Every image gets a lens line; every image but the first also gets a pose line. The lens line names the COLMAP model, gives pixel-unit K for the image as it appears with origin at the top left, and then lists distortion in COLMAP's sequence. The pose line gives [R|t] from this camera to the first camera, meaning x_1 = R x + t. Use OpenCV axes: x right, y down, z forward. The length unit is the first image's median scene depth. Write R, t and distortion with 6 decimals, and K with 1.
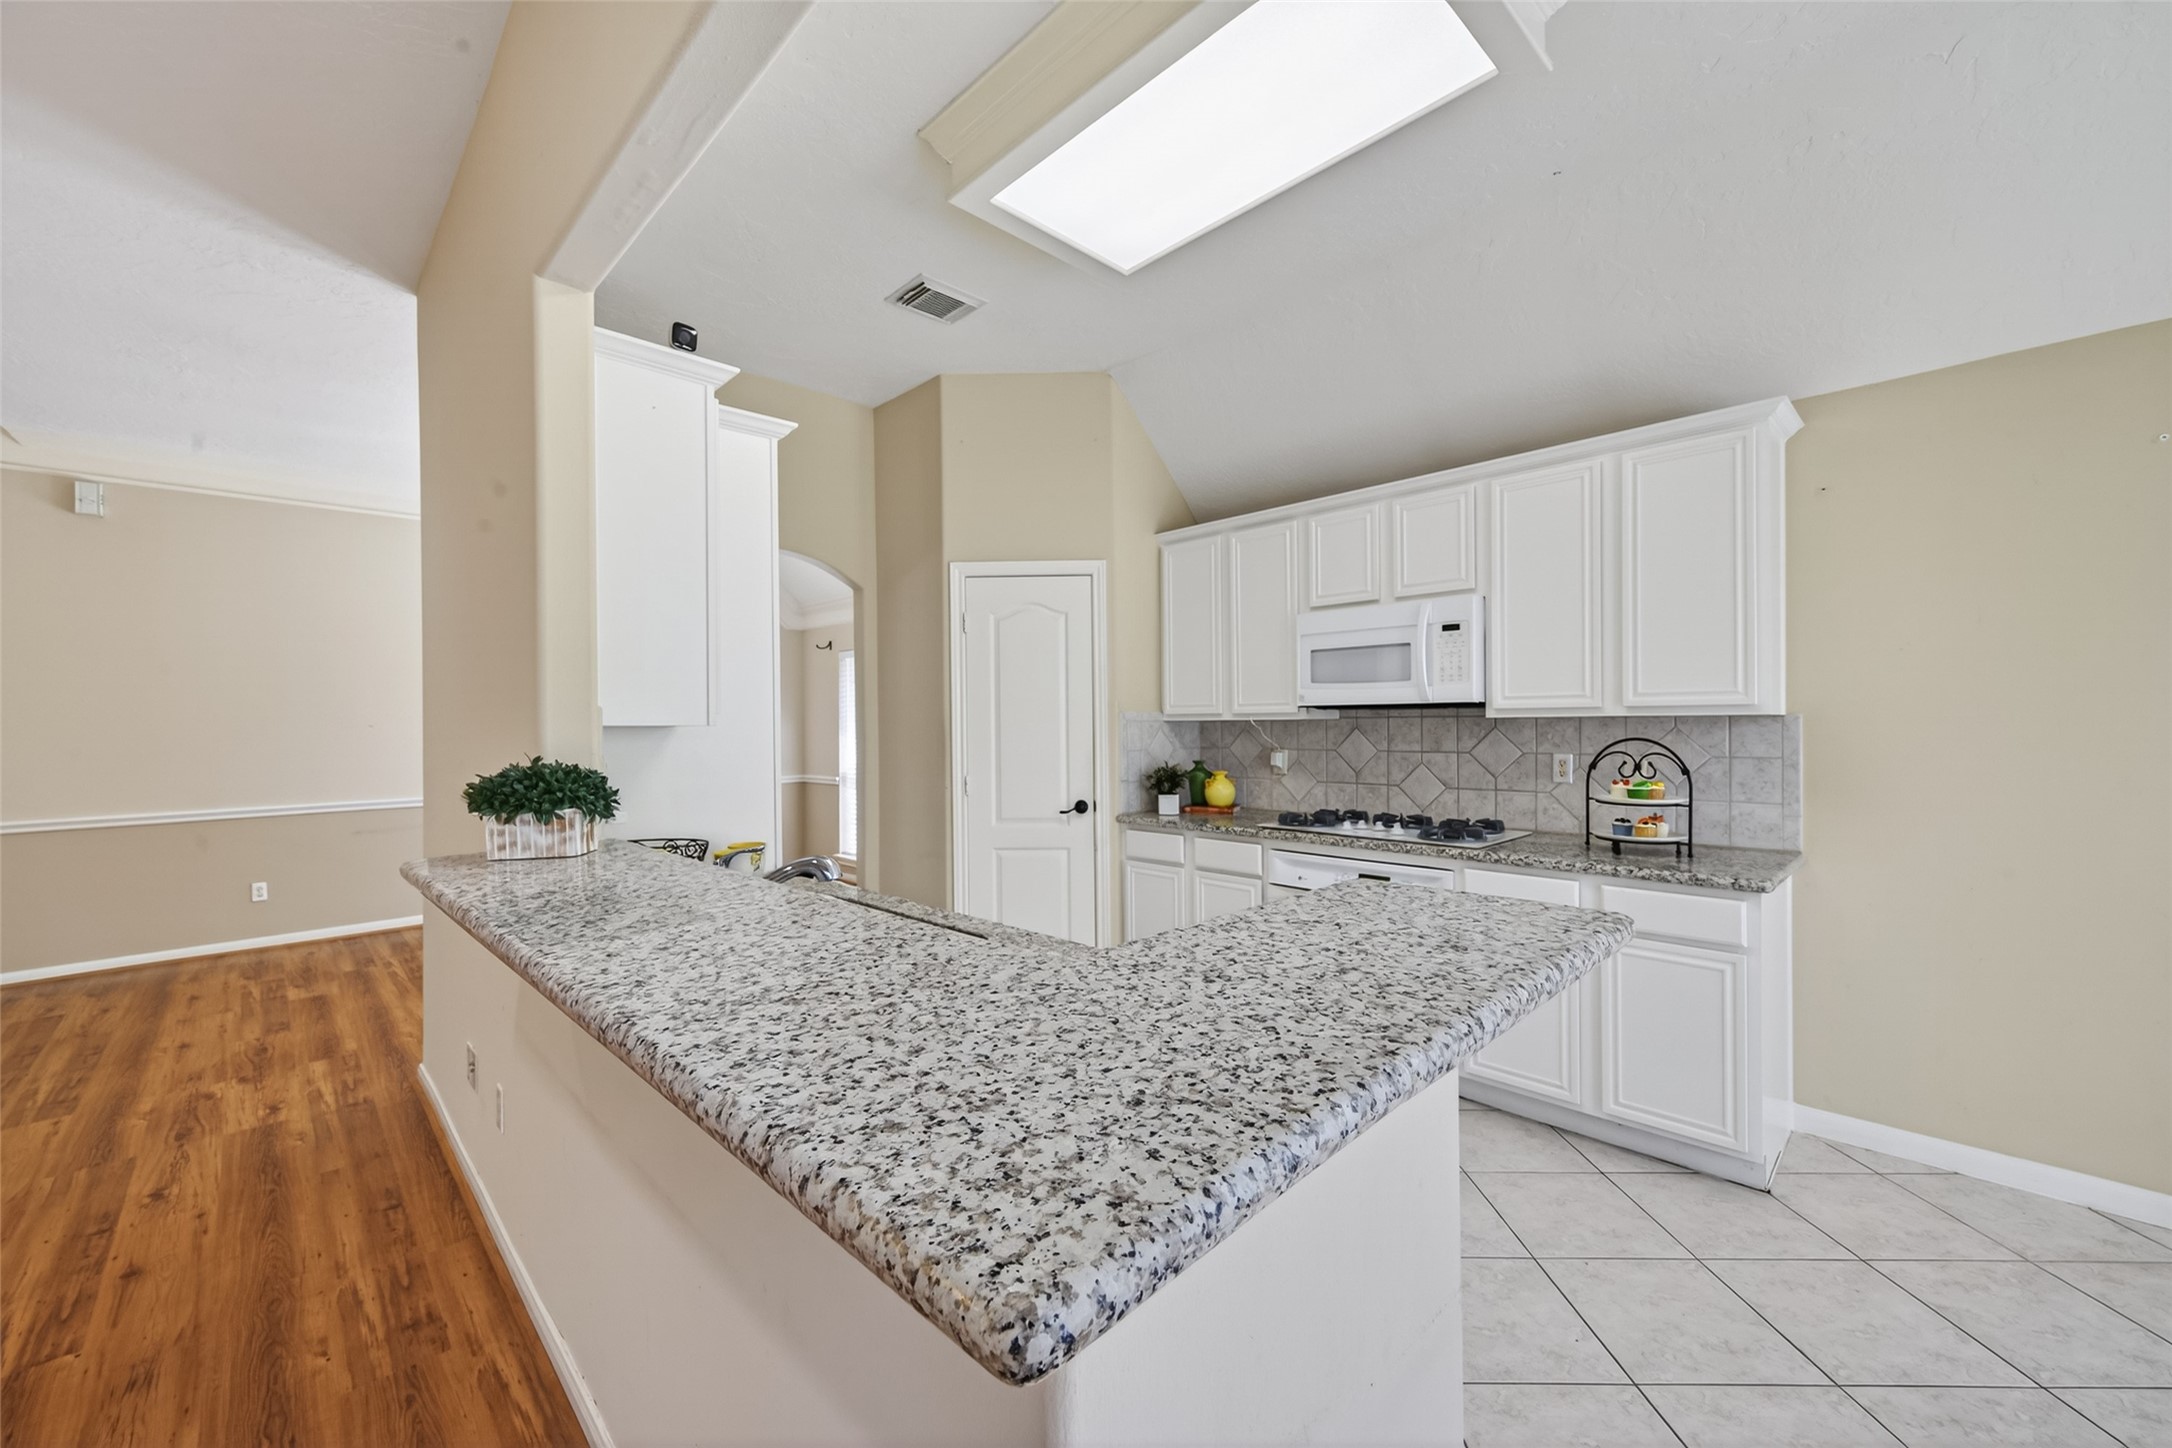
lens RADIAL K [[851.1, 0, 1089.8], [0, 851.1, 722.3], [0, 0, 1]] dist [0.009073, -0.002246]
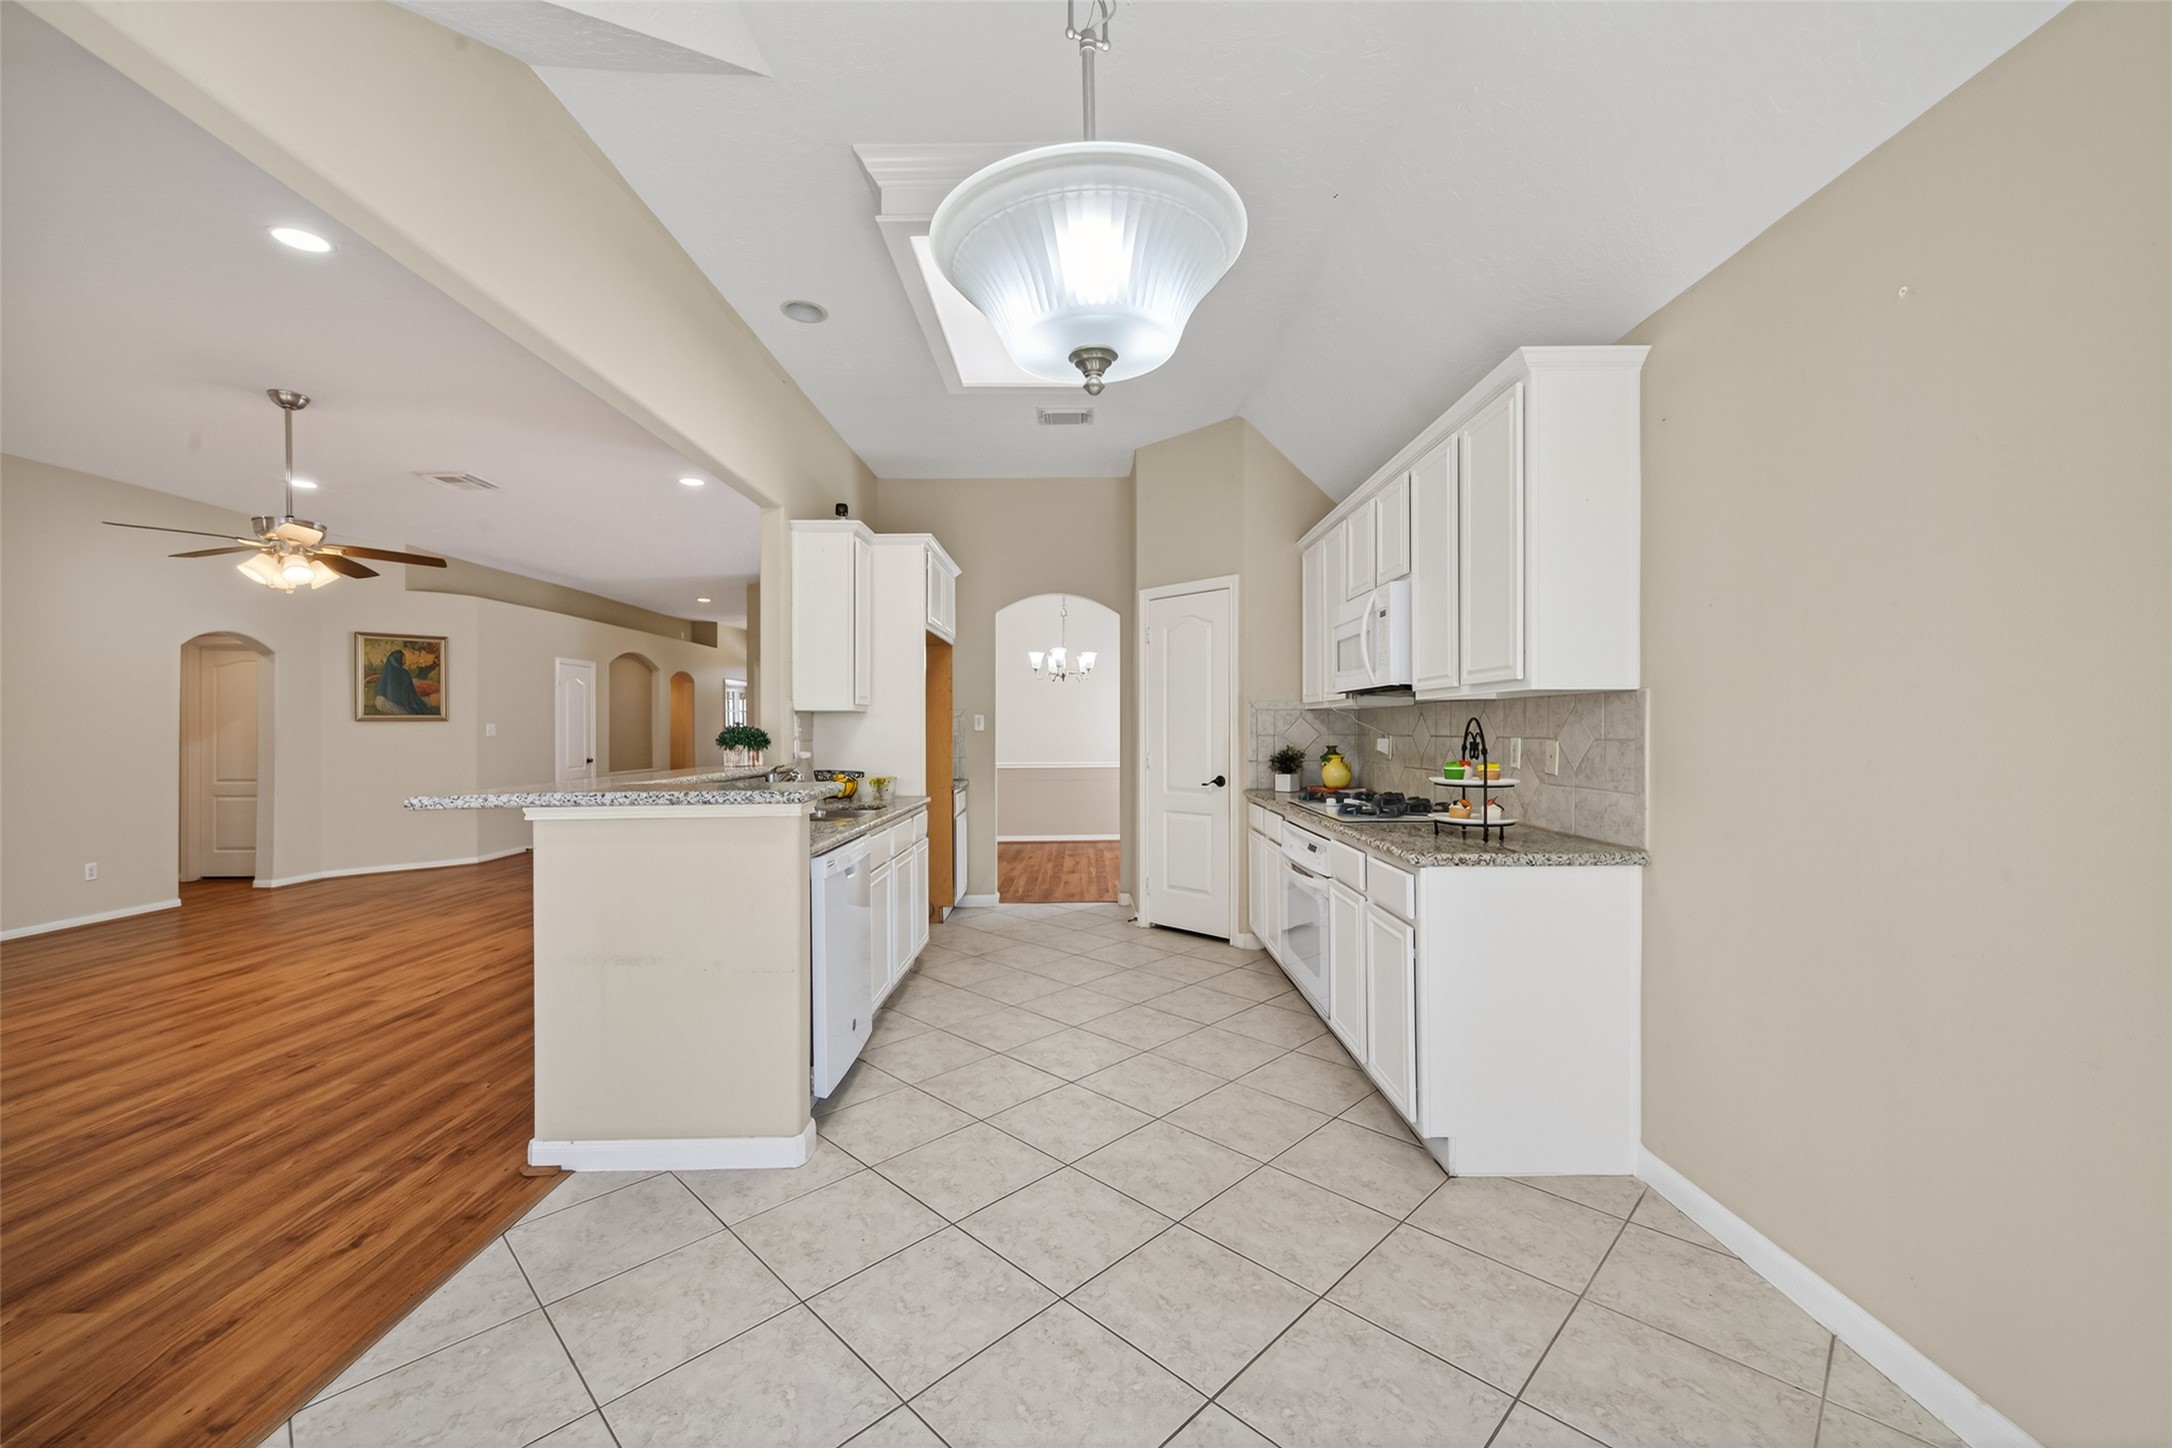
lens RADIAL K [[851.1, 0, 1082.0], [0, 851.1, 719.9], [0, 0, 1]] dist [0.009073, -0.002246]
pose [[0.713696, -0.001860, -0.700453, 0.894994], [-0.001785, 0.999988, -0.004474, 0.023597], [0.700453, 0.004443, 0.713685, 0.002703]]
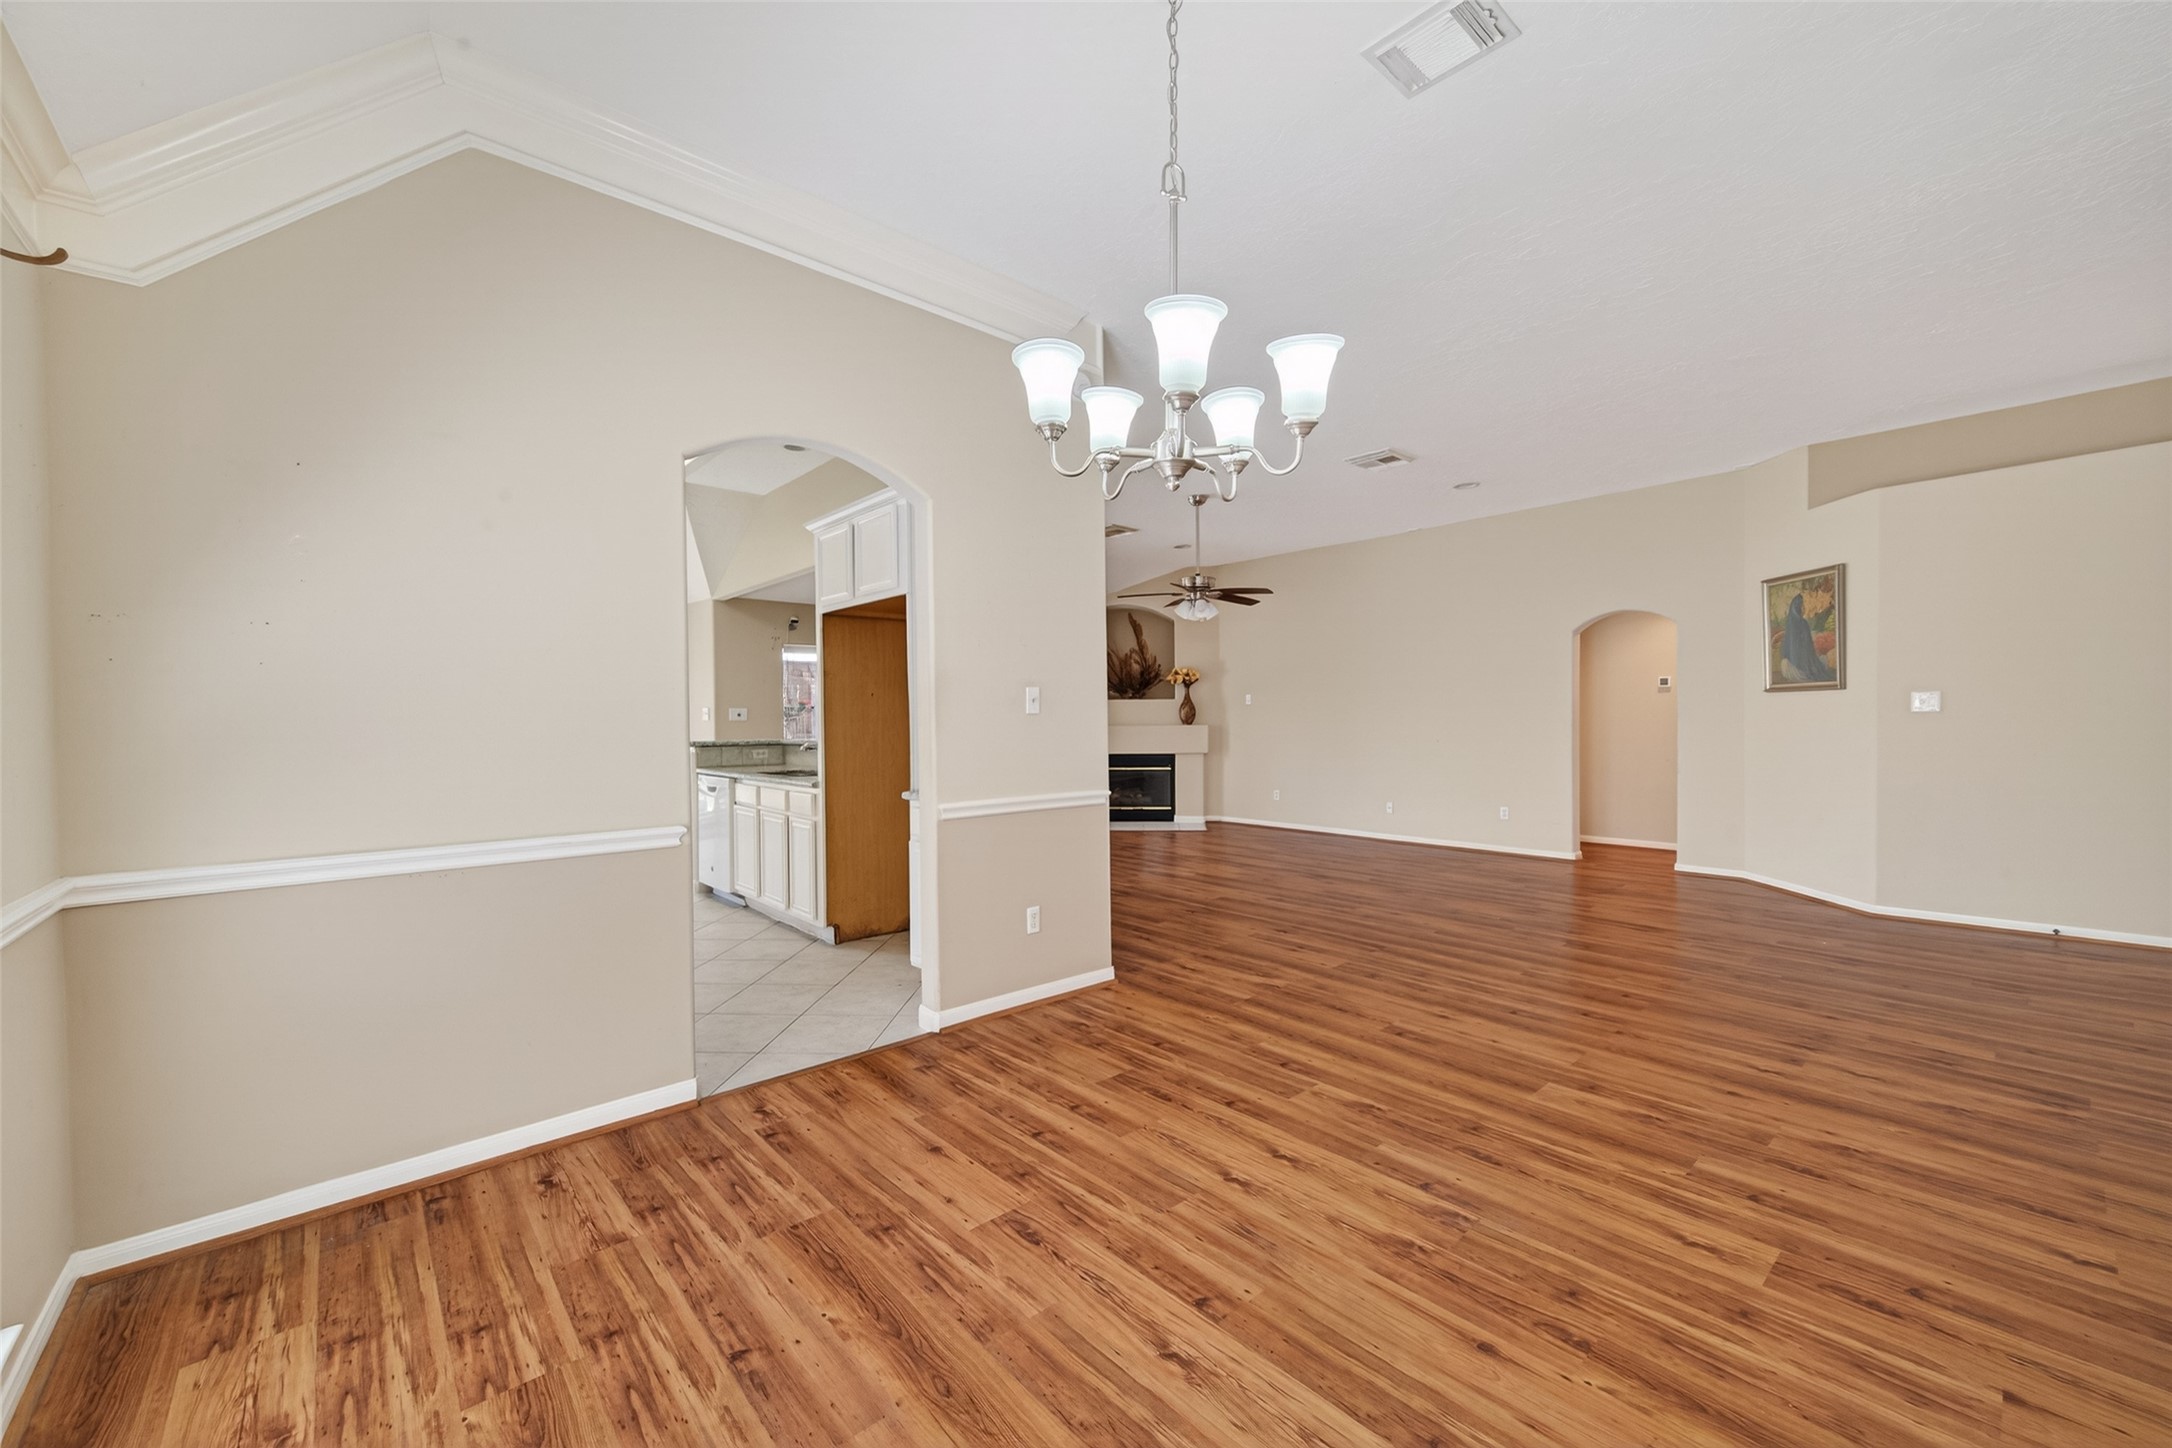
lens RADIAL K [[851.1, 0, 1090.2], [0, 851.1, 735.1], [0, 0, 1]] dist [0.009073, -0.002246]
pose [[-0.998674, 0.018552, 0.048027, -0.836723], [0.019459, 0.999640, 0.018480, 0.049515], [-0.047667, 0.019390, -0.998675, 2.270826]]
